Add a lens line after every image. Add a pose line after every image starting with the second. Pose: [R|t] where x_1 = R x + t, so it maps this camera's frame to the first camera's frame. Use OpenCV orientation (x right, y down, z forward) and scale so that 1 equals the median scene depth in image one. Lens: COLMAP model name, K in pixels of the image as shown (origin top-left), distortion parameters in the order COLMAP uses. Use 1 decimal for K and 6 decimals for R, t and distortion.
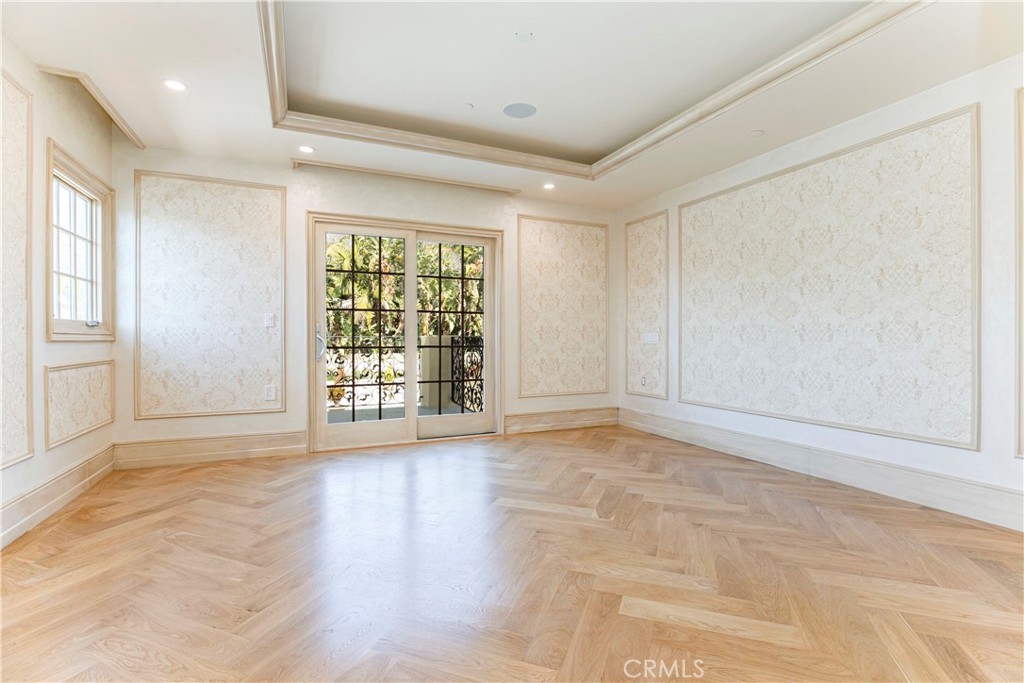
lens RADIAL K [[468.3, 0, 514.2], [0, 468.3, 337.4], [0, 0, 1]] dist [-0.040439, 0.010919]
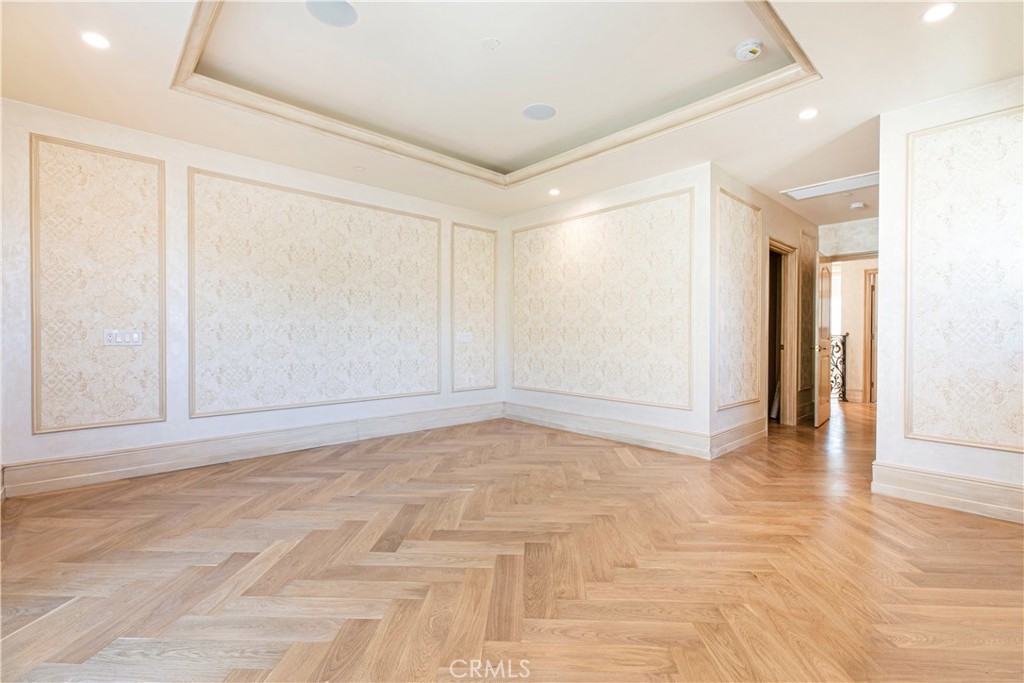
lens RADIAL K [[468.3, 0, 512.0], [0, 468.3, 338.4], [0, 0, 1]] dist [-0.040439, 0.010919]
pose [[-0.333434, -0.007652, 0.942742, -0.747219], [-0.003943, 0.999970, 0.006722, -0.005029], [-0.942765, -0.001476, -0.333454, 1.004080]]
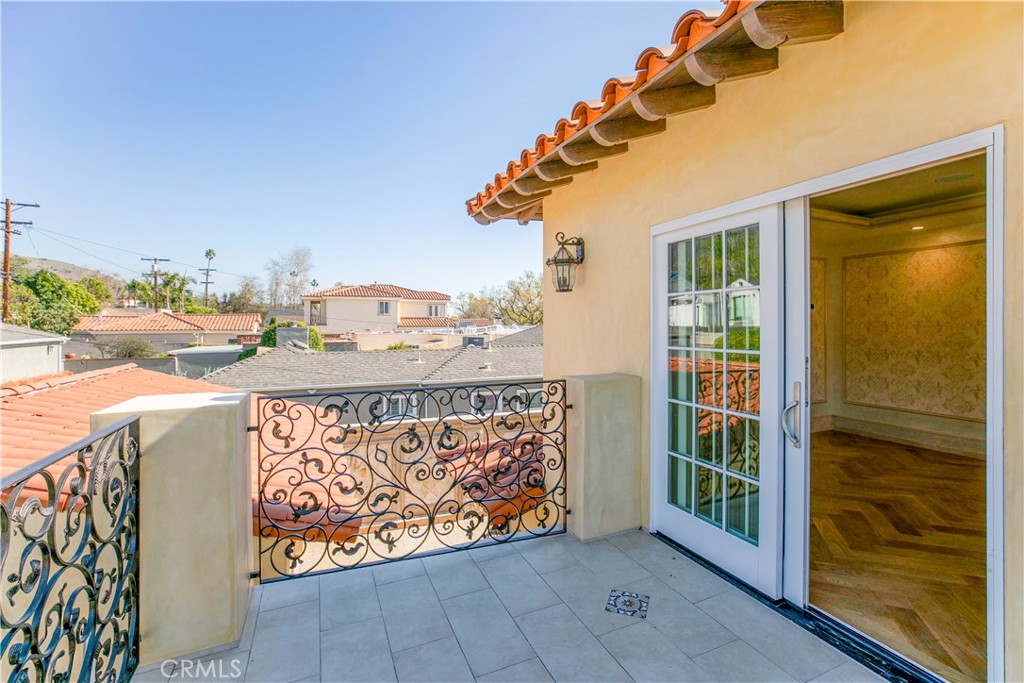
lens RADIAL K [[468.3, 0, 517.4], [0, 468.3, 335.7], [0, 0, 1]] dist [-0.040439, 0.010919]
pose [[0.011345, -0.013432, 0.999845, -0.952786], [0.002027, 0.999908, 0.013409, -0.098266], [-0.999934, 0.001875, 0.011371, 1.653950]]
